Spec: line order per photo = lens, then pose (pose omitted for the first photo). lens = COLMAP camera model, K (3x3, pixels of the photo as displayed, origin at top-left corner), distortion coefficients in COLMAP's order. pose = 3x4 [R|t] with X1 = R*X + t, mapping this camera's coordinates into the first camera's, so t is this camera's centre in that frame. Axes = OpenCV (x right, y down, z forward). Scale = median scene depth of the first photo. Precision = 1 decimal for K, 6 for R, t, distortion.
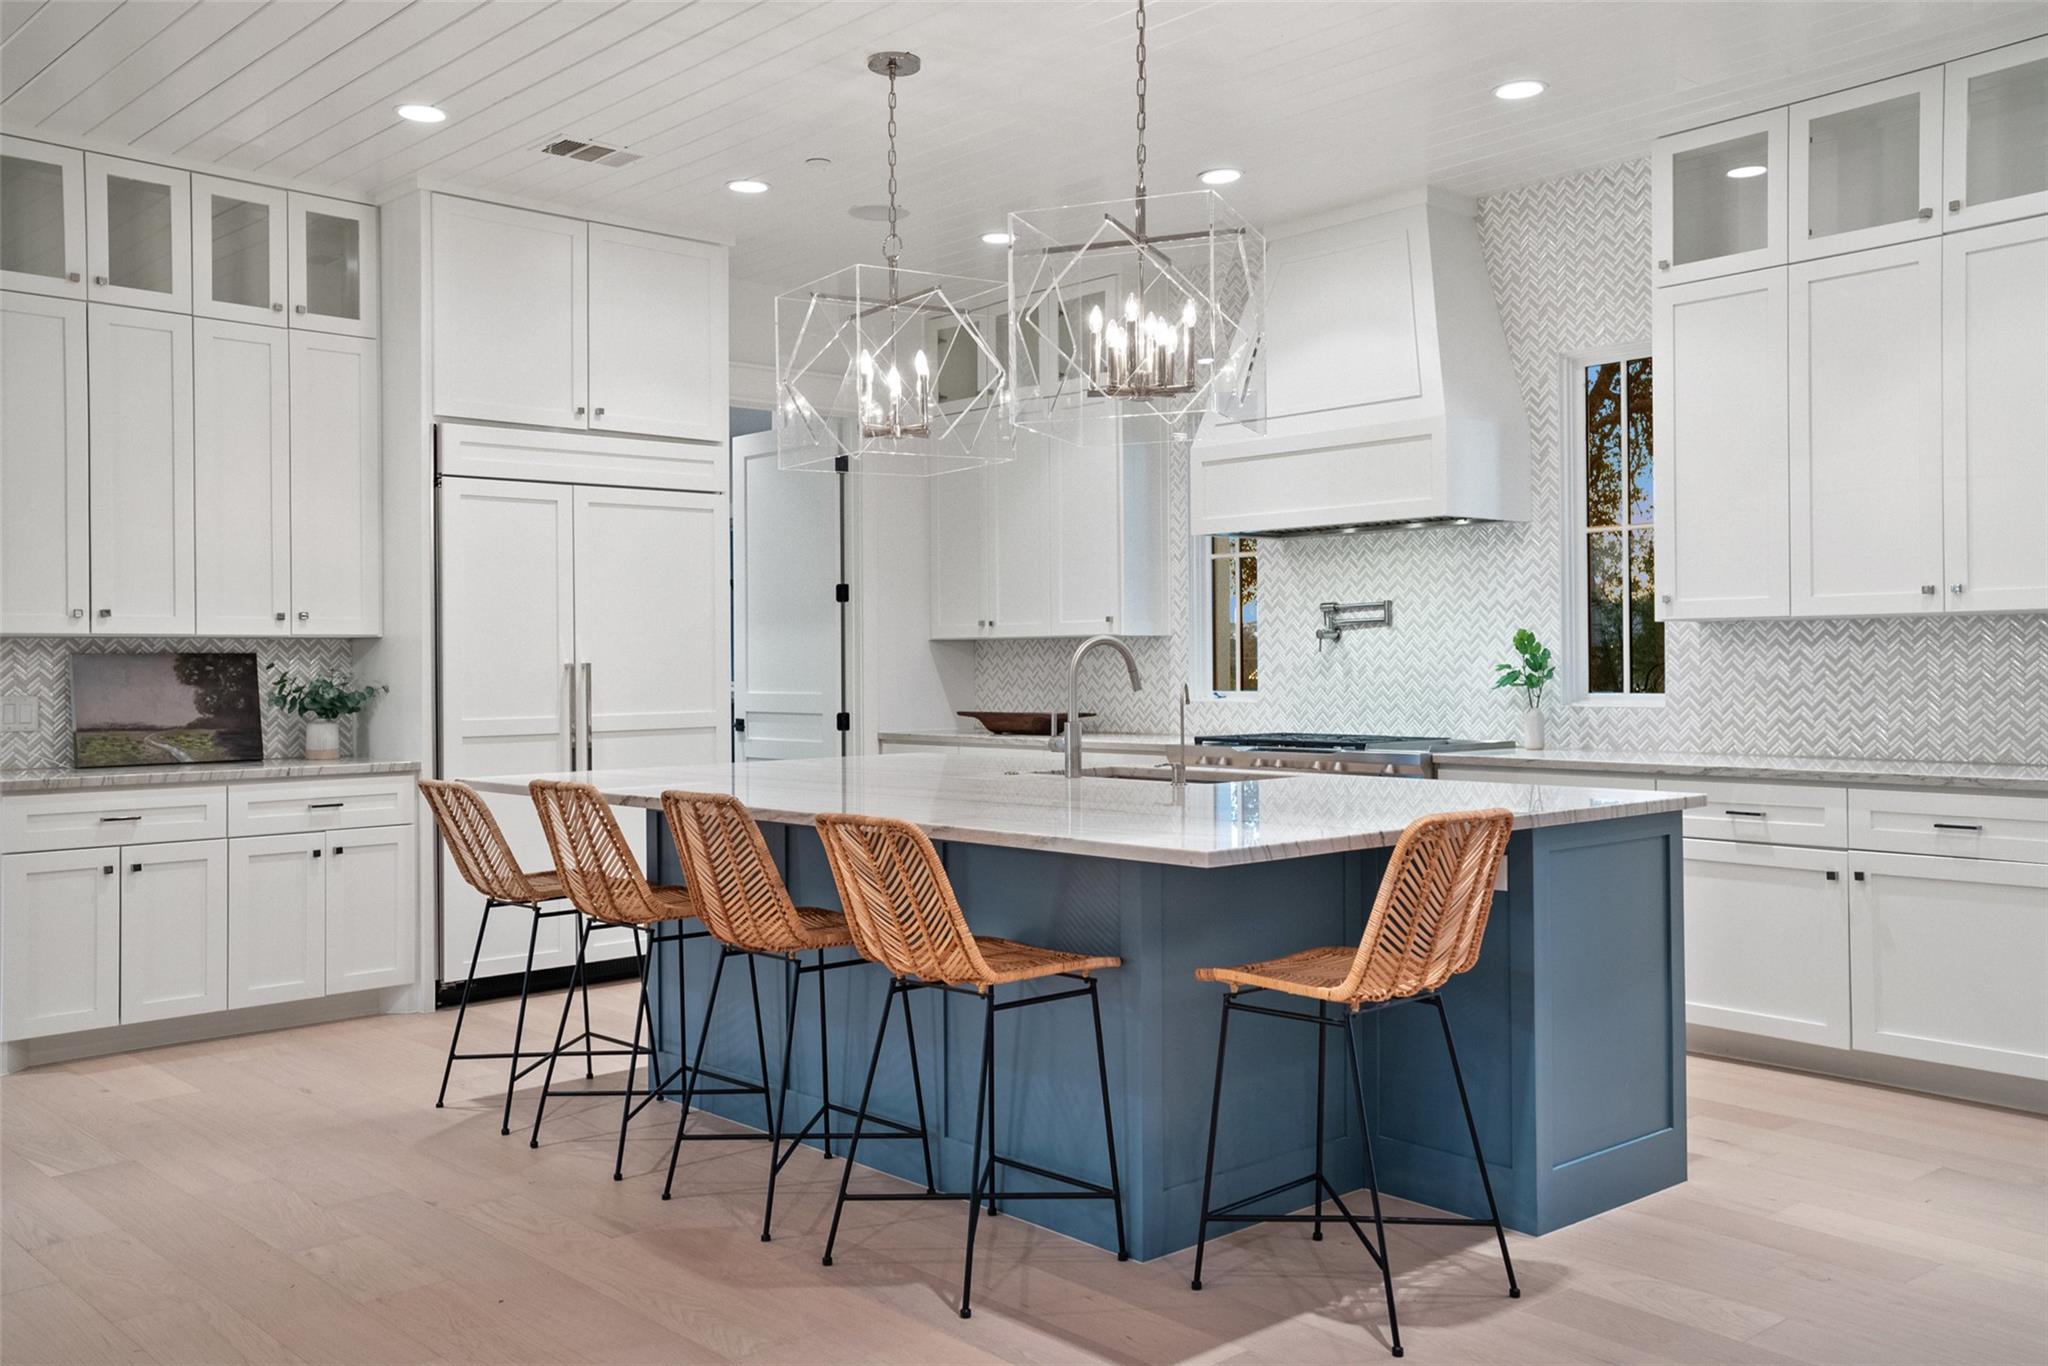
lens RADIAL K [[1762.9, 0, 1029.8], [0, 1762.9, 687.2], [0, 0, 1]] dist [0.049904, 0.037714]
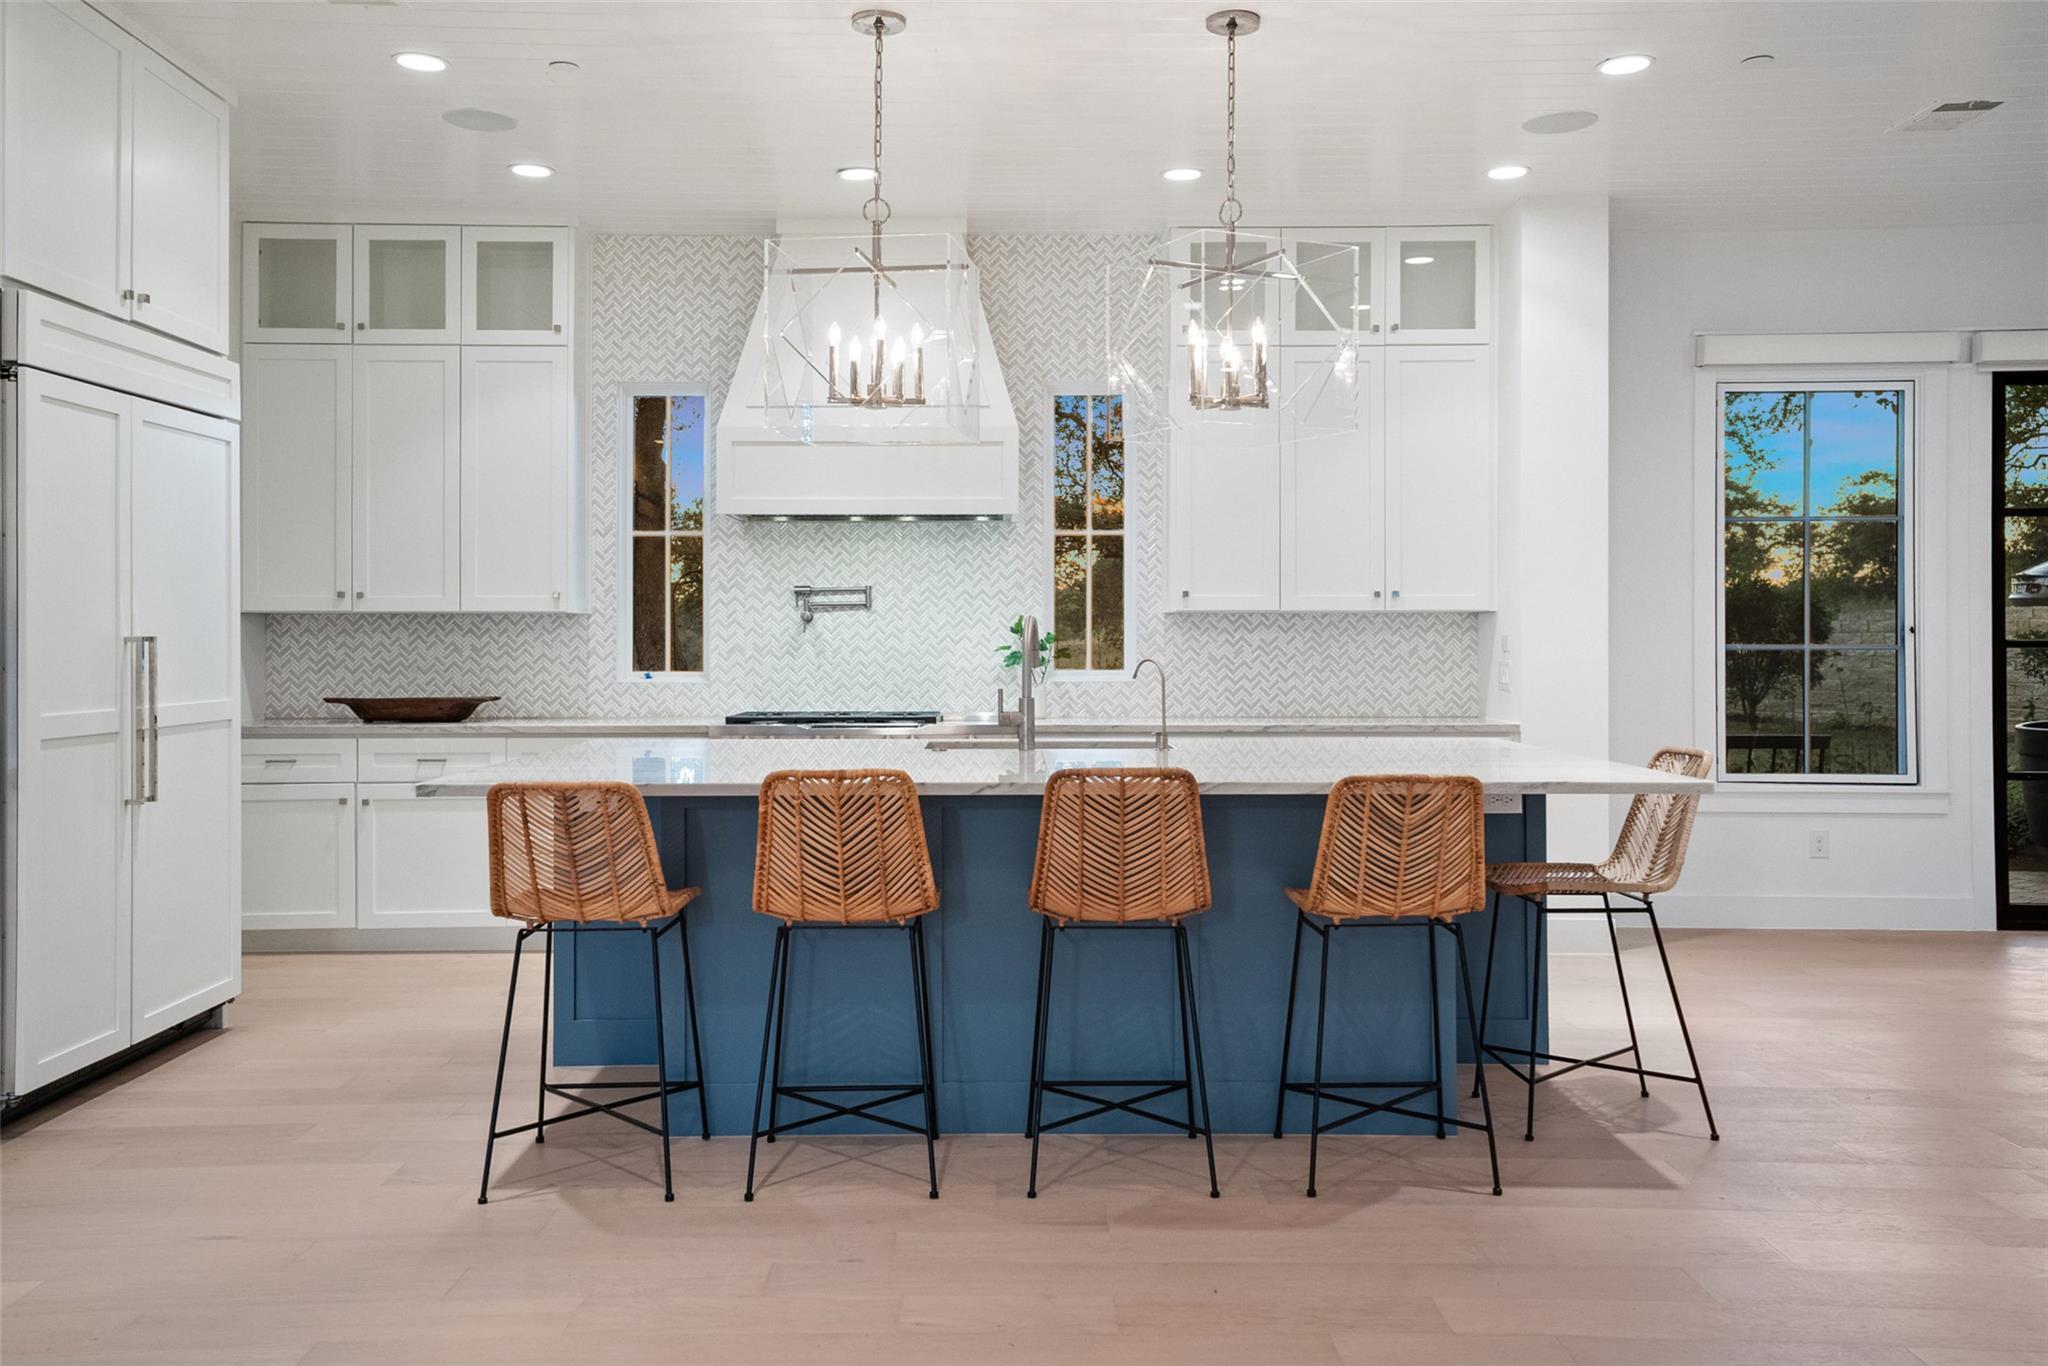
lens RADIAL K [[1762.9, 0, 1033.2], [0, 1762.9, 670.3], [0, 0, 1]] dist [0.049904, 0.037714]
pose [[0.659491, -0.004848, 0.751697, -0.565243], [0.005523, 0.999983, 0.001604, 0.001320], [-0.751692, 0.003094, 0.659507, 0.223171]]
